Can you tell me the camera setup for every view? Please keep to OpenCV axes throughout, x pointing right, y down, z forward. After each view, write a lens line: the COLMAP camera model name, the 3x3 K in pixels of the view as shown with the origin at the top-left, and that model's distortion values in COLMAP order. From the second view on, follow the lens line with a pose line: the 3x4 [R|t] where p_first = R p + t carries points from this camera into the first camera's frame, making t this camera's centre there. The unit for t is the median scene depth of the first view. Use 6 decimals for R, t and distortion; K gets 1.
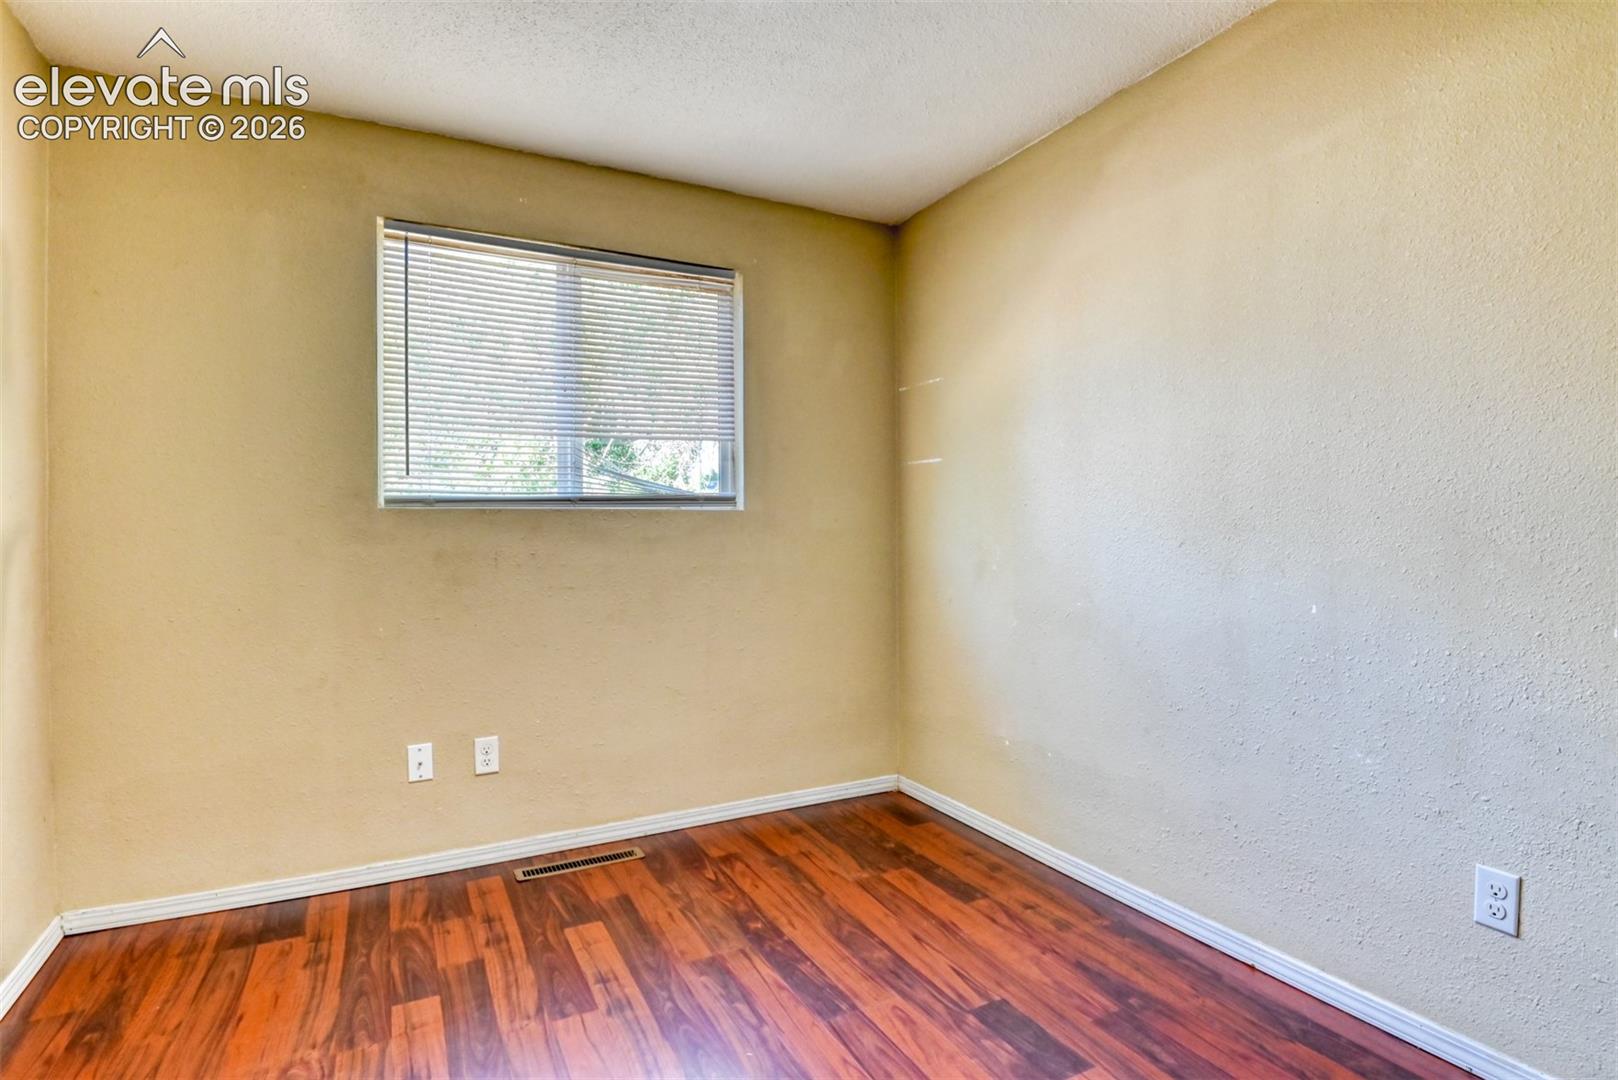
lens RADIAL K [[795.4, 0, 812.4], [0, 795.4, 527.0], [0, 0, 1]] dist [-0.023733, -0.005132]
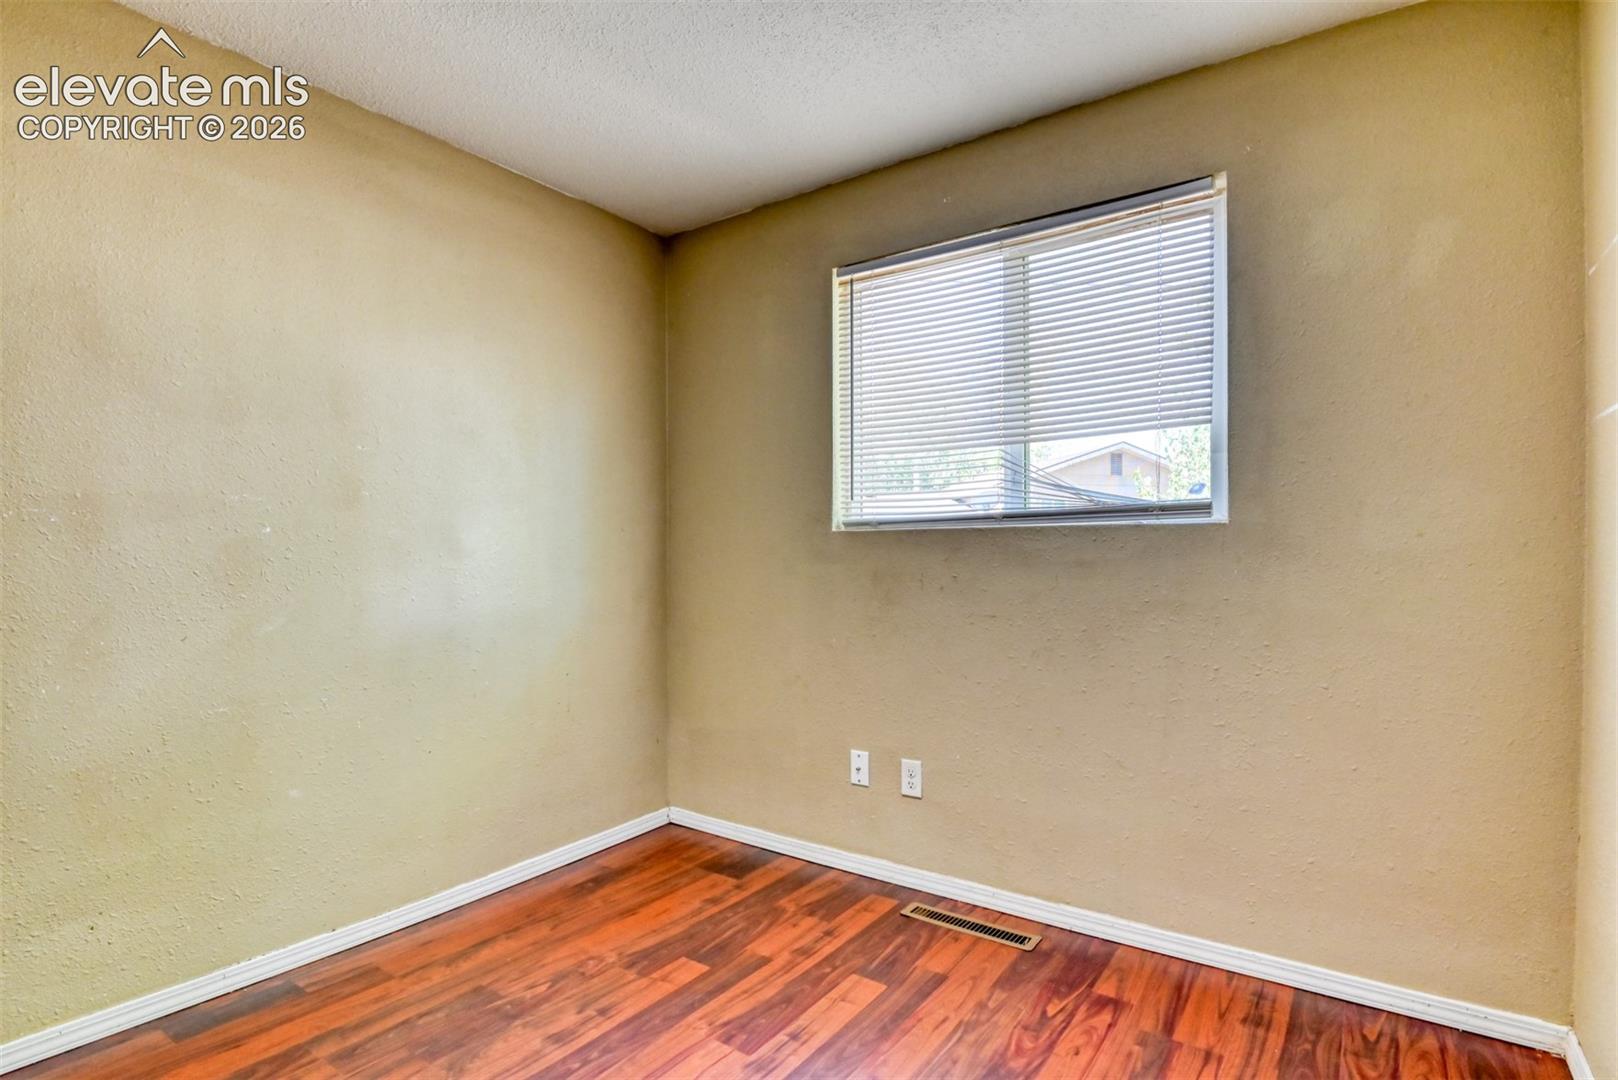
lens RADIAL K [[795.4, 0, 804.1], [0, 795.4, 554.5], [0, 0, 1]] dist [-0.023733, -0.005132]
pose [[0.450580, 0.008590, -0.892695, 0.432111], [0.005954, 0.999903, 0.012626, -0.005366], [0.892716, -0.011004, 0.450485, 0.453033]]
